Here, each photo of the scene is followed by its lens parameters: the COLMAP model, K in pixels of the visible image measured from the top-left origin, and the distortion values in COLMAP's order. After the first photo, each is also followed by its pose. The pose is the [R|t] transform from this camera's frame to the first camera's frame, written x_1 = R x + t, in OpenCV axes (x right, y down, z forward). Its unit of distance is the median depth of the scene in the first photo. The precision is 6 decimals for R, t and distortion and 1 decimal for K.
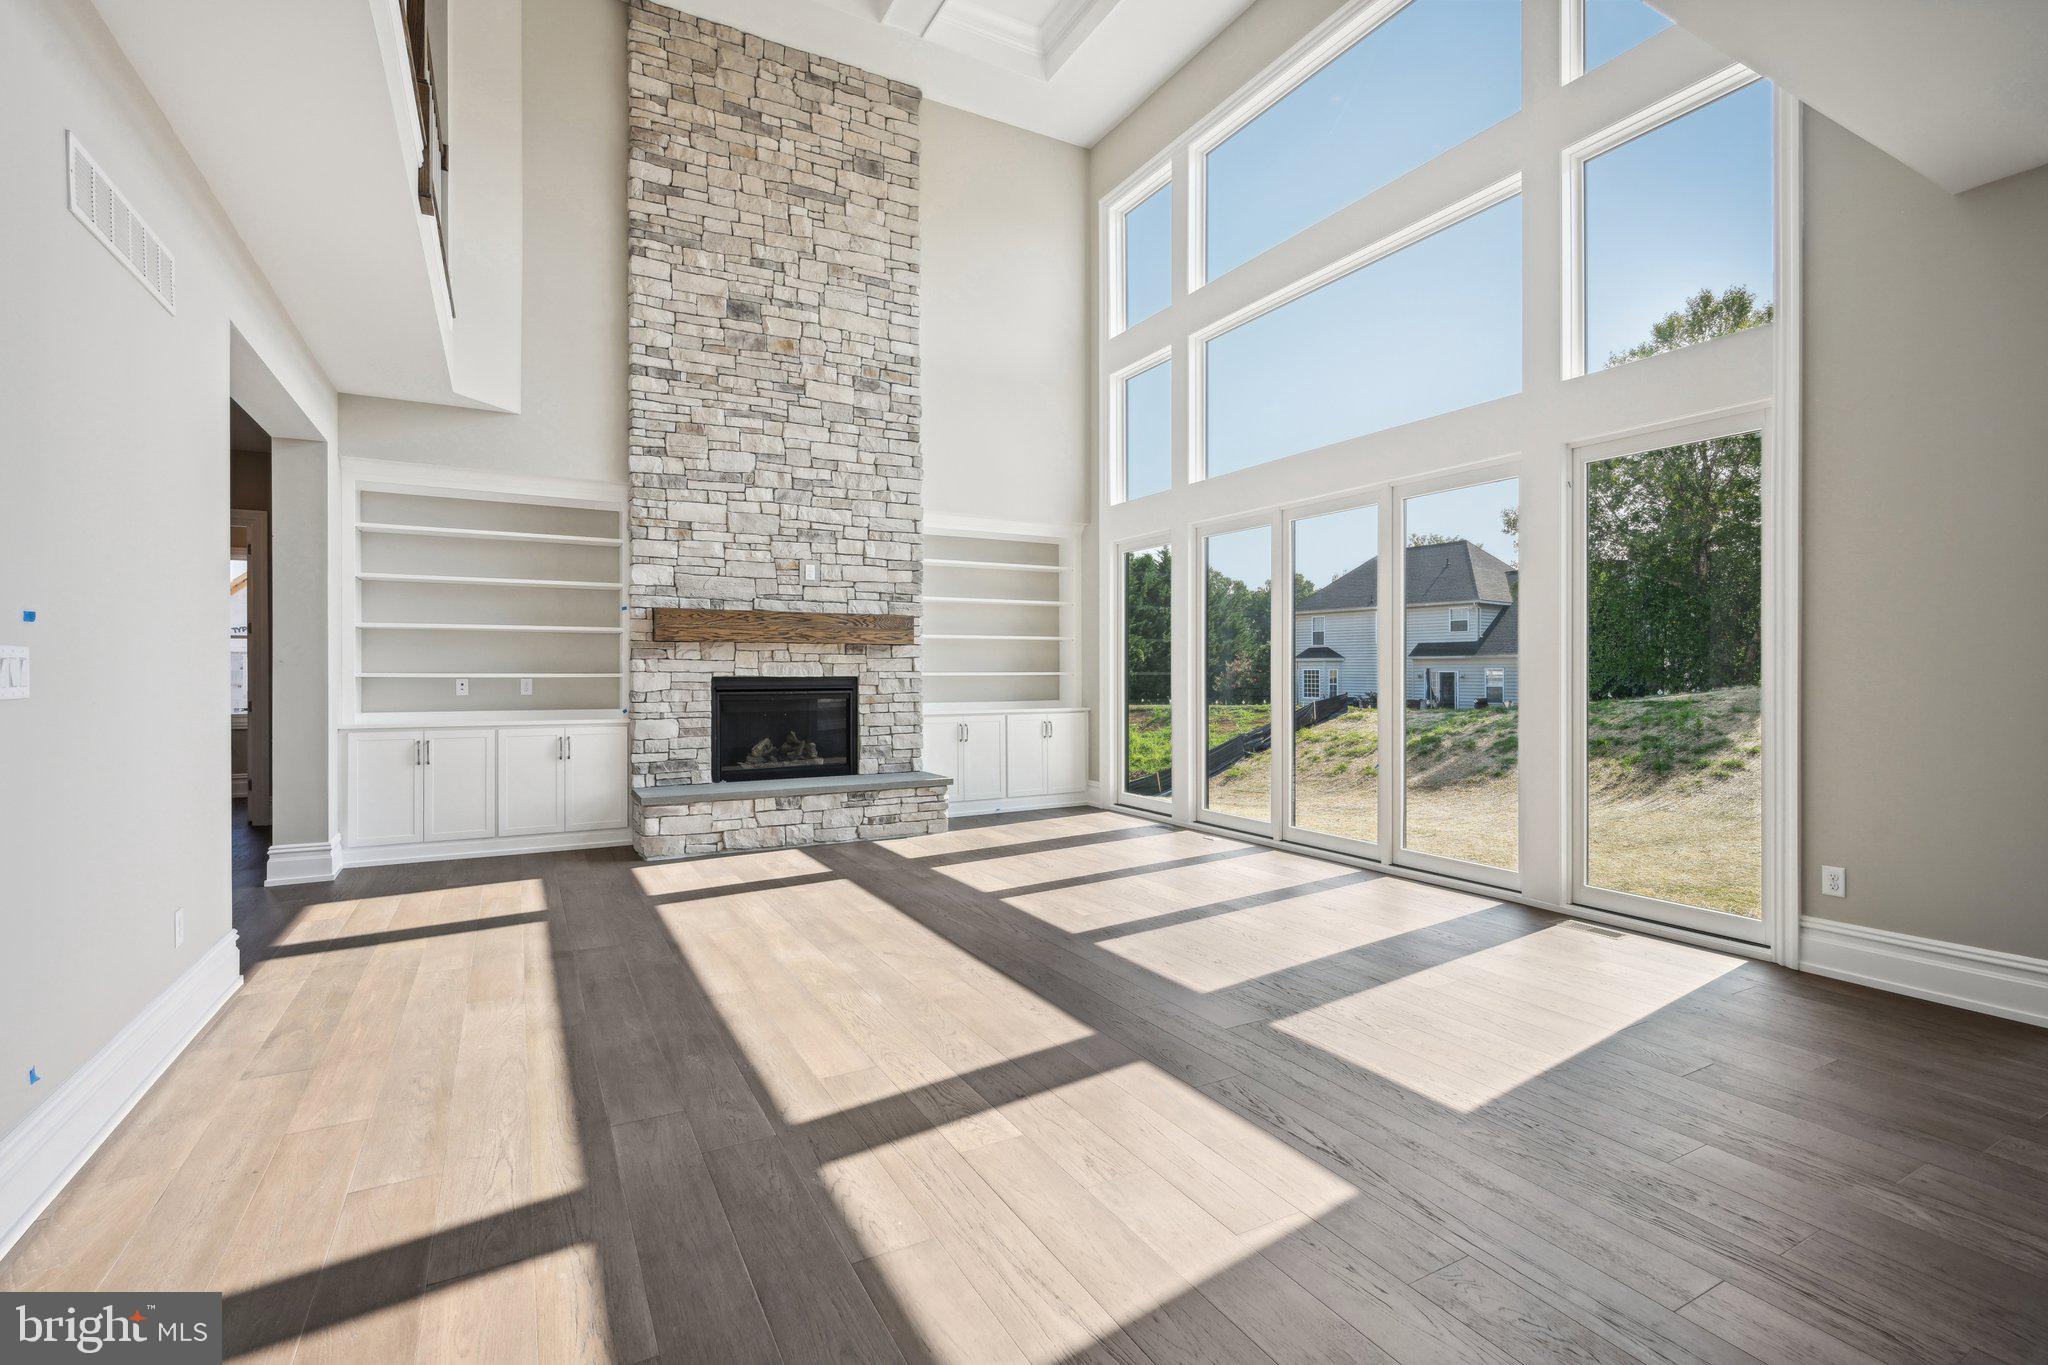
lens RADIAL K [[925.1, 0, 1015.8], [0, 925.1, 681.3], [0, 0, 1]] dist [-0.005837, 0.001872]
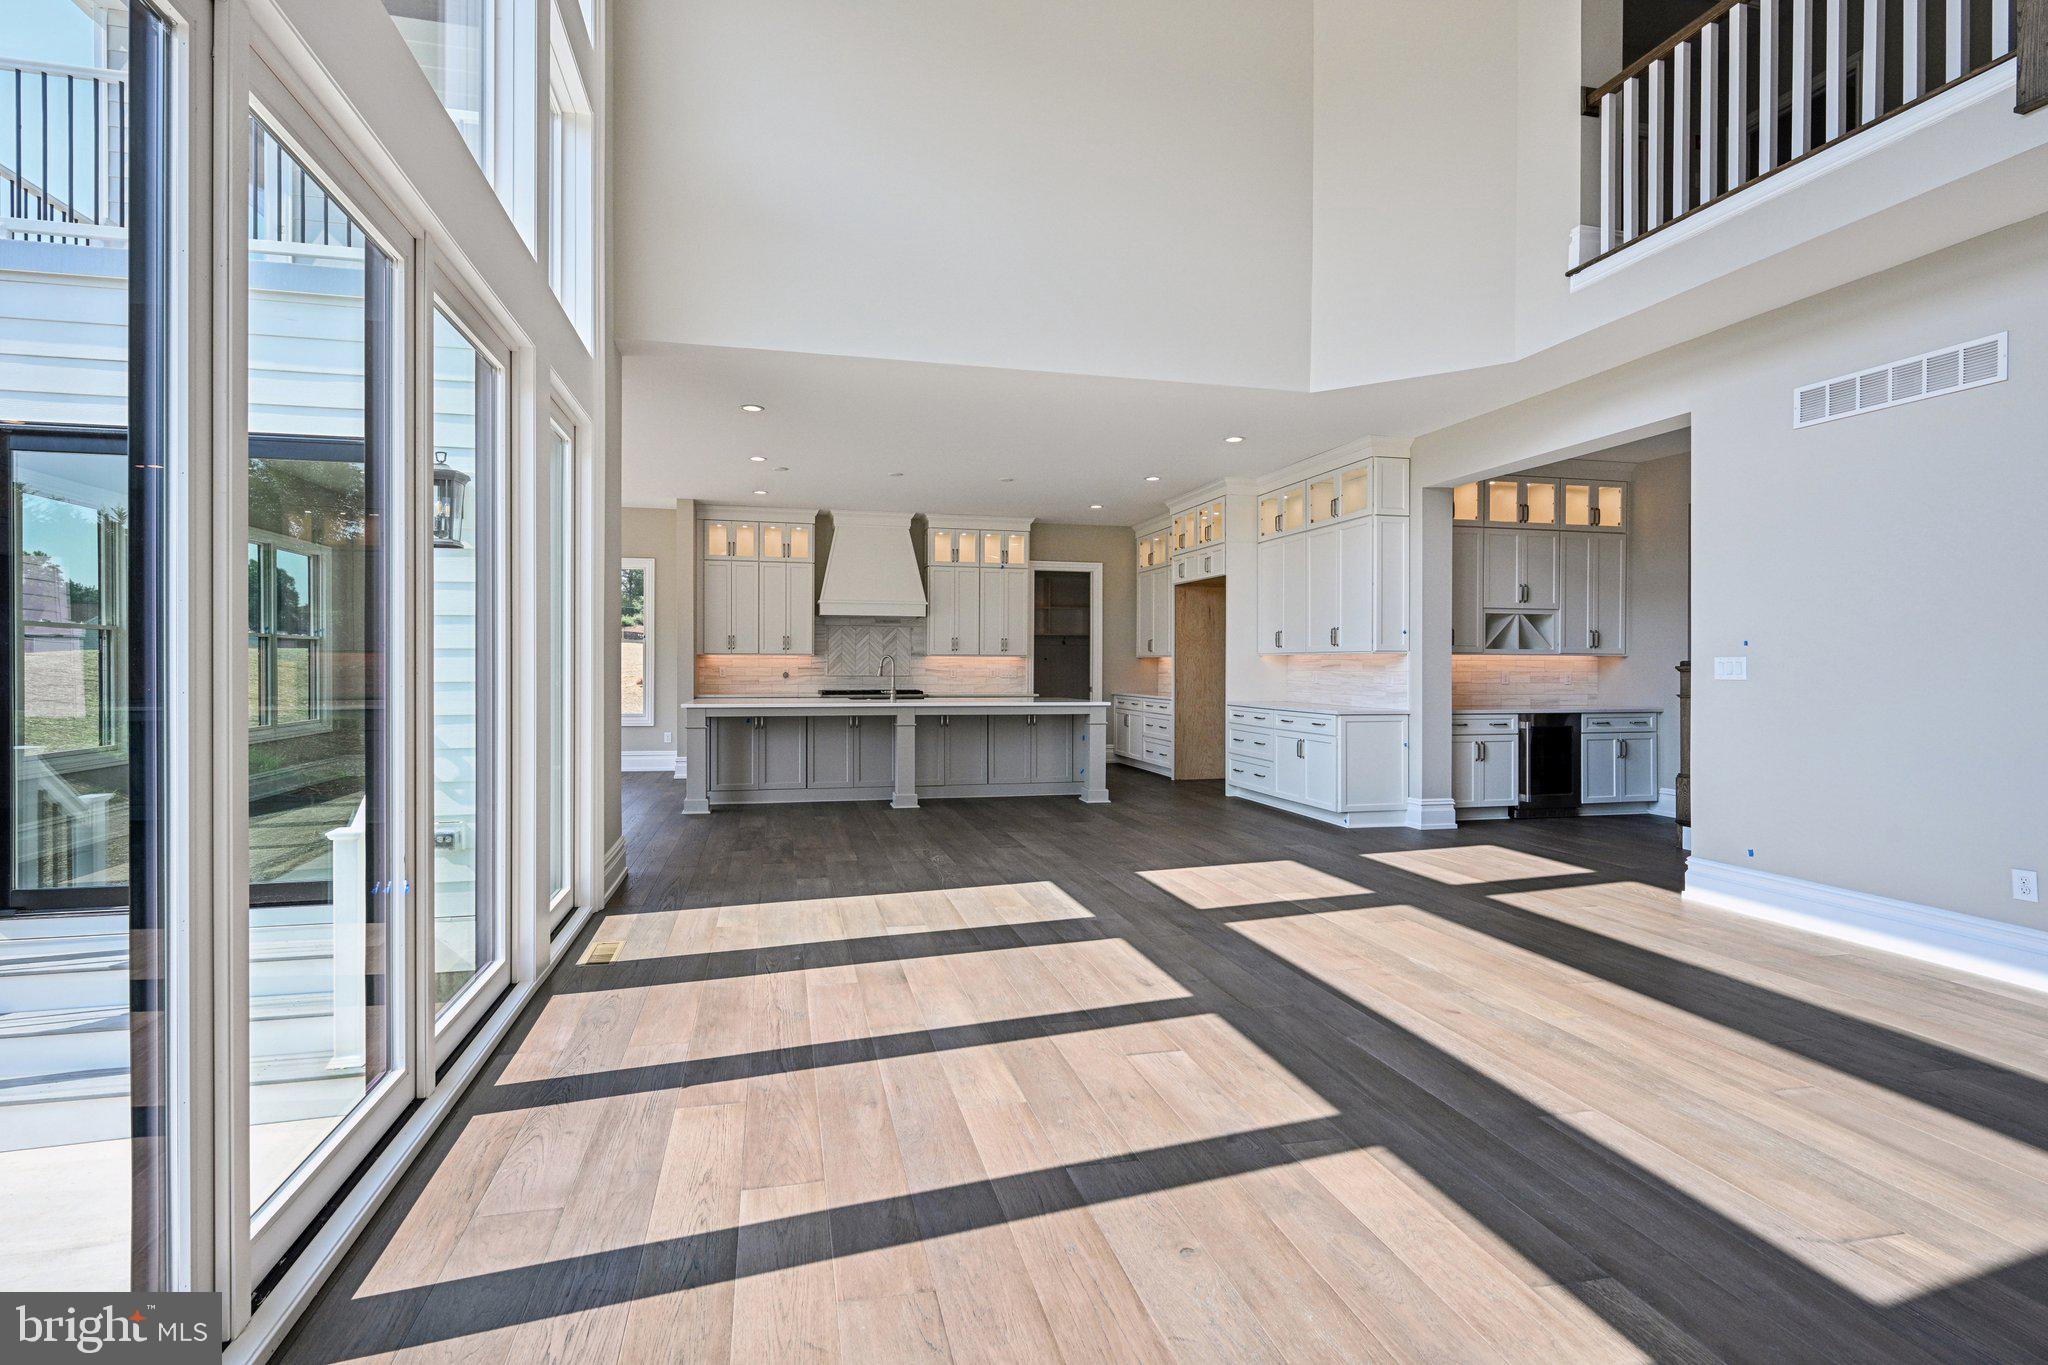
lens RADIAL K [[925.1, 0, 992.4], [0, 925.1, 668.1], [0, 0, 1]] dist [-0.005837, 0.001872]
pose [[-0.963831, -0.007117, 0.266418, 0.022376], [-0.003754, 0.999907, 0.013129, -0.008987], [-0.266486, 0.011654, -0.963768, 1.124178]]
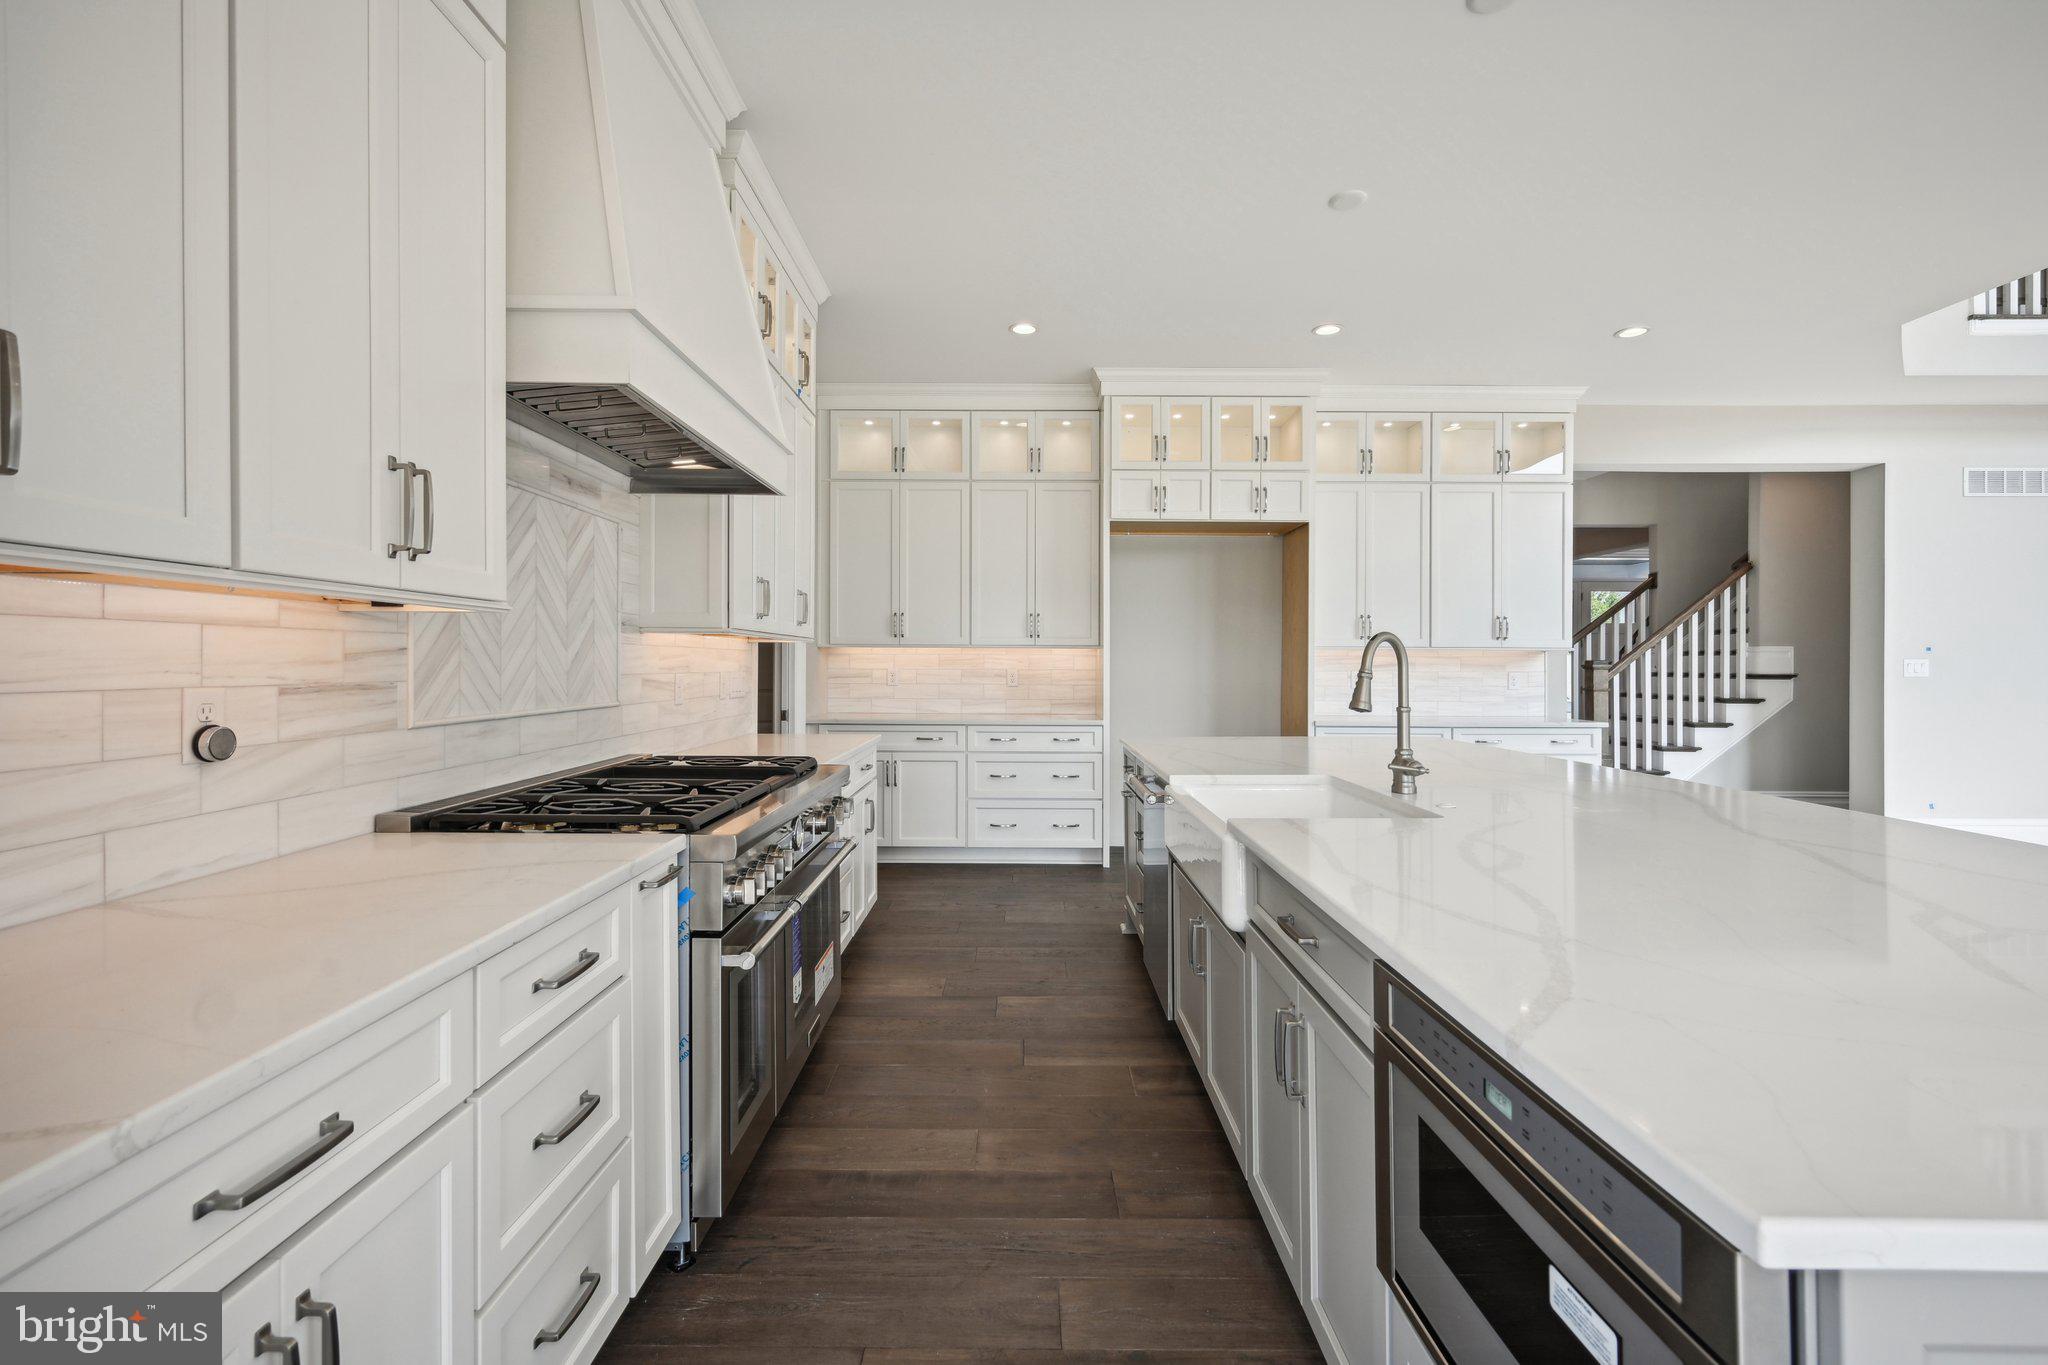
lens RADIAL K [[912.3, 0, 1020.7], [0, 912.3, 659.4], [0, 0, 1]] dist [-0.002856, -0.000757]
pose [[-0.480068, -0.007323, -0.877201, 0.881711], [-0.014311, 0.999897, -0.000515, 0.002927], [0.877115, 0.012306, -0.480124, -0.042994]]
